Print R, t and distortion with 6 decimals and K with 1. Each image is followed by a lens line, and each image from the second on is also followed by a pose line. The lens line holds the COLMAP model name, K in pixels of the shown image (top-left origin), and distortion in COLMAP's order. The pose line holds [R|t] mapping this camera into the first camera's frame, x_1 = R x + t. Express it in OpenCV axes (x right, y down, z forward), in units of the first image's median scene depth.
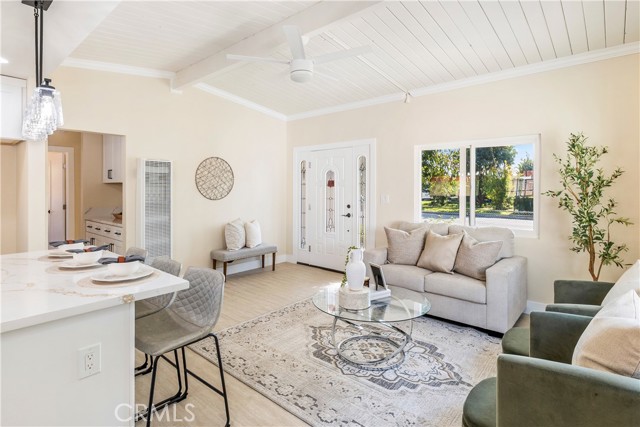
lens RADIAL K [[334.3, 0, 321.0], [0, 334.3, 202.9], [0, 0, 1]] dist [-0.005779, -0.000890]
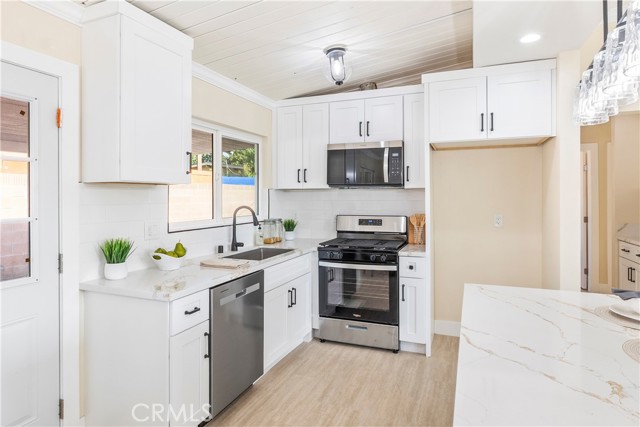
lens RADIAL K [[376.8, 0, 314.2], [0, 376.8, 195.5], [0, 0, 1]] dist [-0.000620, -0.001592]
pose [[0.313484, -0.007683, -0.949563, -0.242558], [-0.028039, 0.999456, -0.017344, -0.020836], [0.949180, 0.032062, 0.313098, 0.207883]]
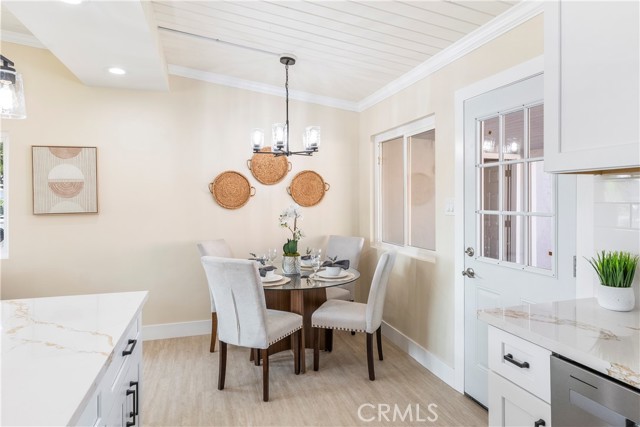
lens RADIAL K [[376.8, 0, 314.6], [0, 376.8, 202.2], [0, 0, 1]] dist [-0.000620, -0.001592]
pose [[-0.843213, -0.002190, 0.537575, -0.988190], [0.019626, 0.999200, 0.034856, -0.030942], [-0.537221, 0.039941, -0.842495, 0.721463]]
